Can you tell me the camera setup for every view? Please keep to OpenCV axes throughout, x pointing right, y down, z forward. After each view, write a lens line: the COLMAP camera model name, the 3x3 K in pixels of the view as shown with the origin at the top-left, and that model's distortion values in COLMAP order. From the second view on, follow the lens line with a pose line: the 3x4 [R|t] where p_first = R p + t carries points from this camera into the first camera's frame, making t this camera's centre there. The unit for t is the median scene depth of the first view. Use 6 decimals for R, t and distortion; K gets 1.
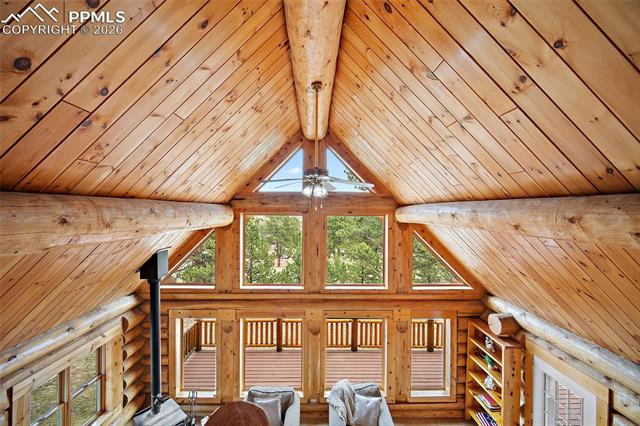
lens RADIAL K [[251.5, 0, 319.4], [0, 251.5, 211.5], [0, 0, 1]] dist [-0.005075, 0.000307]
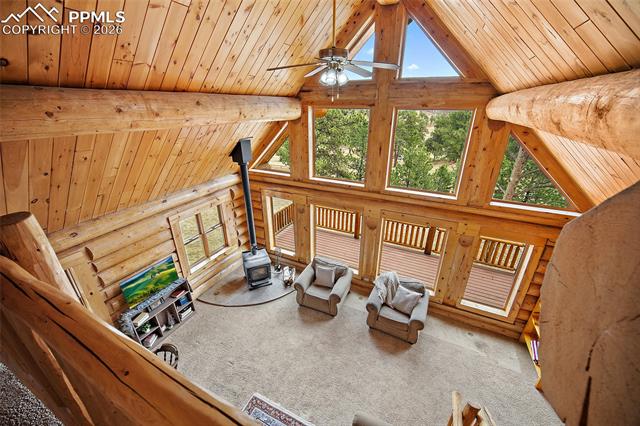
lens RADIAL K [[251.5, 0, 321.5], [0, 251.5, 211.3], [0, 0, 1]] dist [-0.005075, 0.000307]
pose [[0.893470, 0.172361, -0.414733, 0.225289], [0.000592, 0.922975, 0.384859, 0.006903], [0.449123, -0.344106, 0.824548, 0.046951]]
